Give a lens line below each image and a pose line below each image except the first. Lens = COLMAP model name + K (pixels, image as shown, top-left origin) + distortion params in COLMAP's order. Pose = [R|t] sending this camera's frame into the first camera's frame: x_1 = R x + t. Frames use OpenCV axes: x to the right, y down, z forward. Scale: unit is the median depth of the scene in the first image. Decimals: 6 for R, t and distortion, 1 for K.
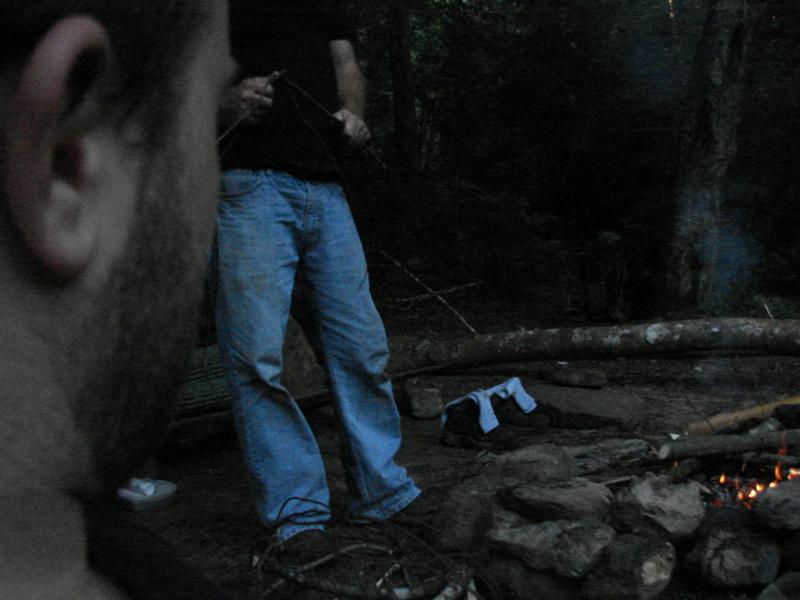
lens RADIAL K [[864.8, 0, 400.0], [0, 864.8, 300.0], [0, 0, 1]] dist [-0.218487, 0.278641]
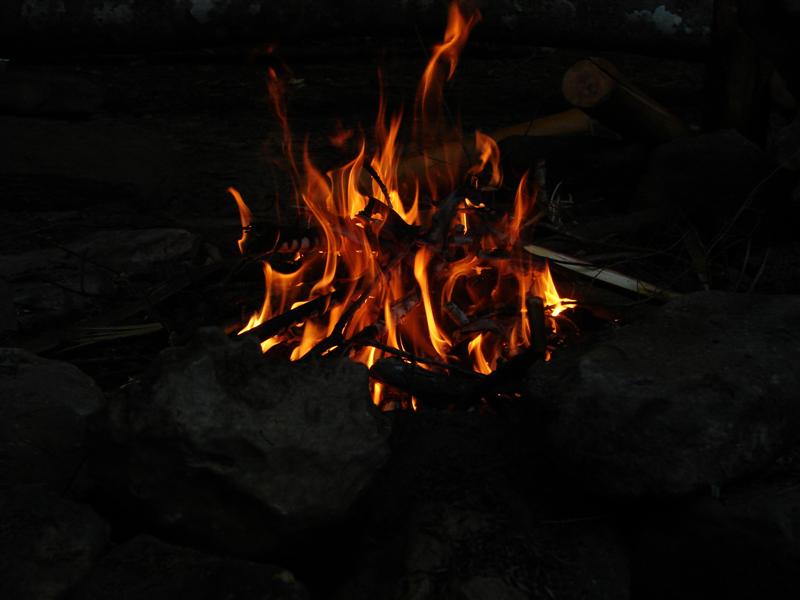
lens RADIAL K [[1524.9, 0, 400.0], [0, 1524.9, 300.0], [0, 0, 1]] dist [0.004430, 0.280769]
pose [[0.913819, -0.062481, 0.401286, 0.090820], [-0.019454, 0.980225, 0.196926, 0.055587], [-0.405655, -0.187762, 0.894533, 0.318511]]
